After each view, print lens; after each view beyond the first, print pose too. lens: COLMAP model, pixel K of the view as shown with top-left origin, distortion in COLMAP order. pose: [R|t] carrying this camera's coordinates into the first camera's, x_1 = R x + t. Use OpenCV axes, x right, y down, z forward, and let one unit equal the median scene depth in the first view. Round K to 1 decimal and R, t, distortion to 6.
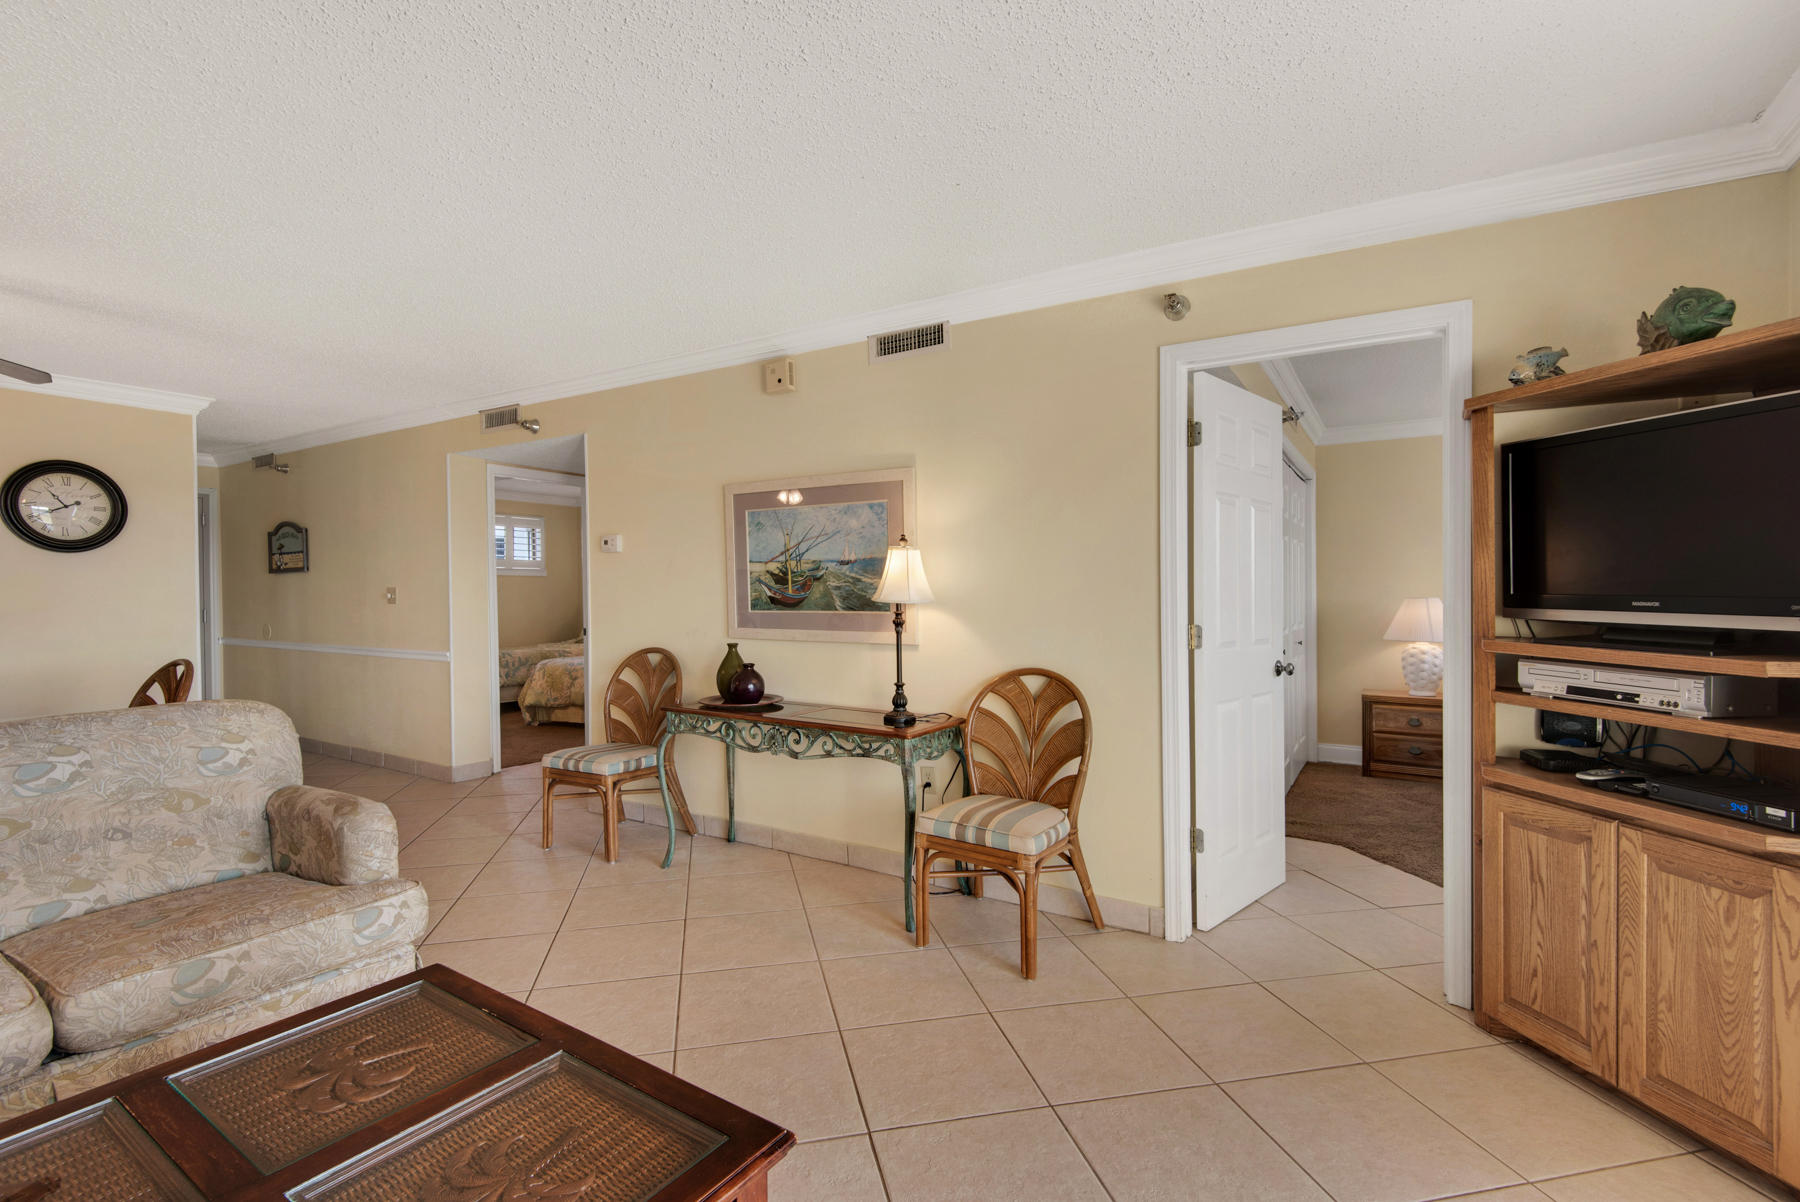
lens RADIAL K [[822.3, 0, 907.3], [0, 822.3, 604.0], [0, 0, 1]] dist [0.013808, -0.006733]
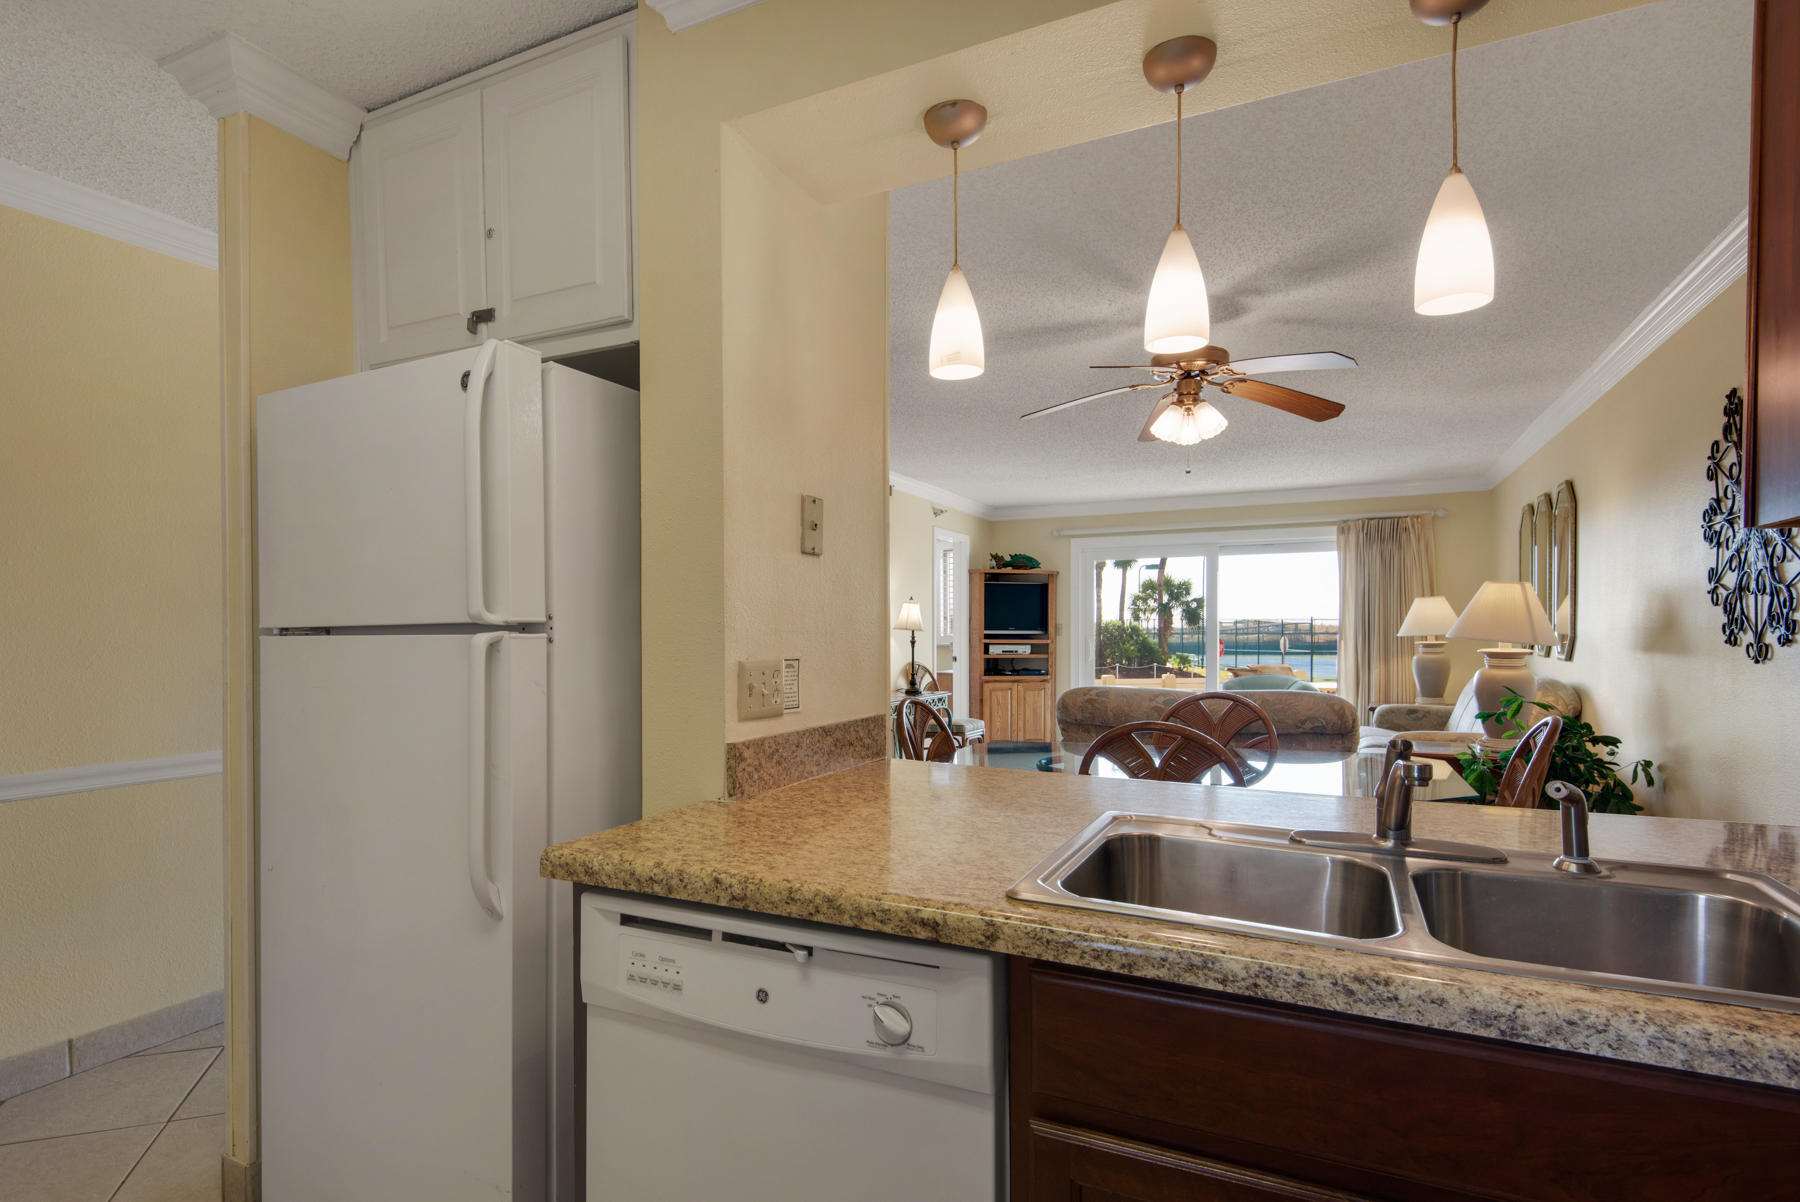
lens RADIAL K [[923.9, 0, 892.9], [0, 923.9, 647.8], [0, 0, 1]] dist [0.037002, -0.001514]
pose [[-0.130396, -0.022852, 0.991199, -2.141216], [0.020606, 0.999456, 0.025753, -0.020926], [-0.991248, 0.023782, -0.129854, 1.319544]]
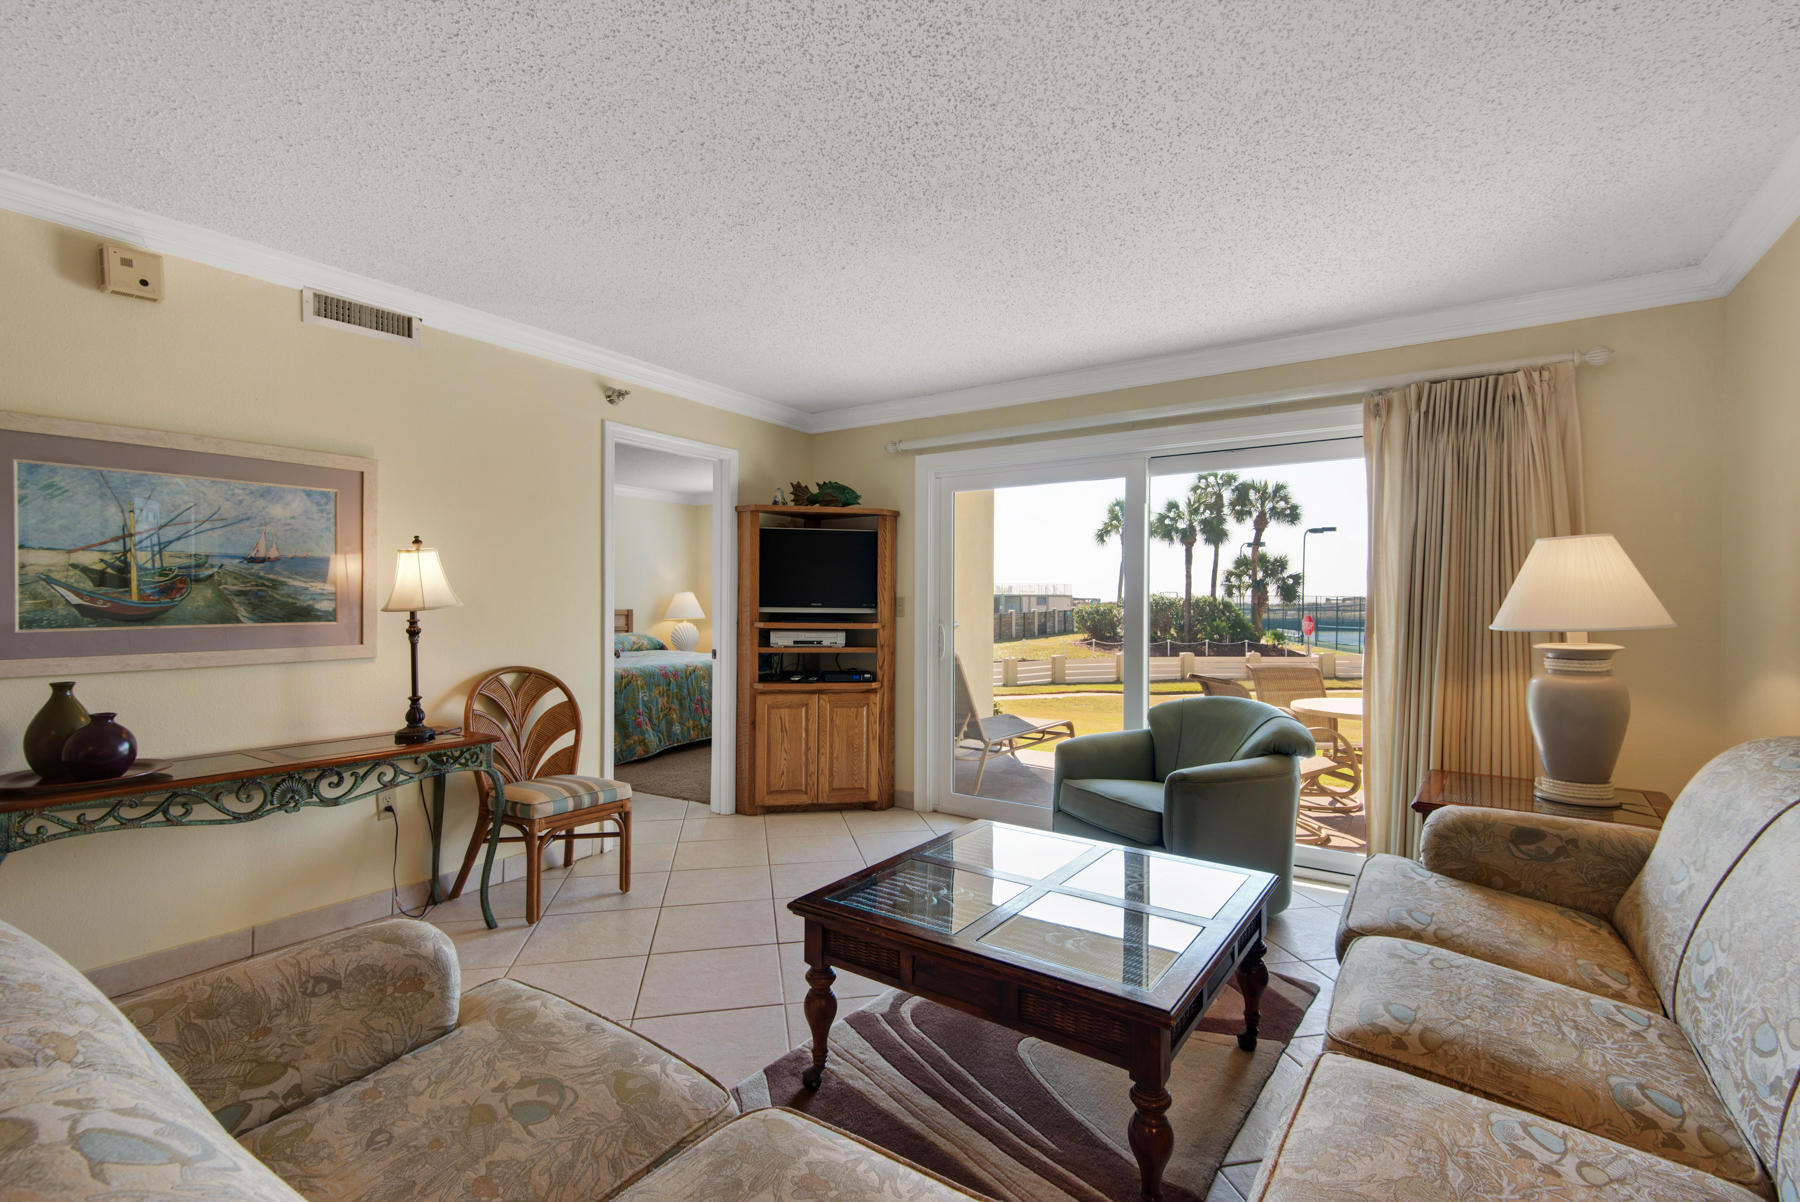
lens RADIAL K [[822.3, 0, 913.4], [0, 822.3, 611.6], [0, 0, 1]] dist [0.013808, -0.006733]
pose [[0.000519, -0.014047, 0.999901, -0.943311], [0.013621, 0.999809, 0.014038, -0.005294], [-0.999907, 0.013612, 0.000710, 0.431837]]
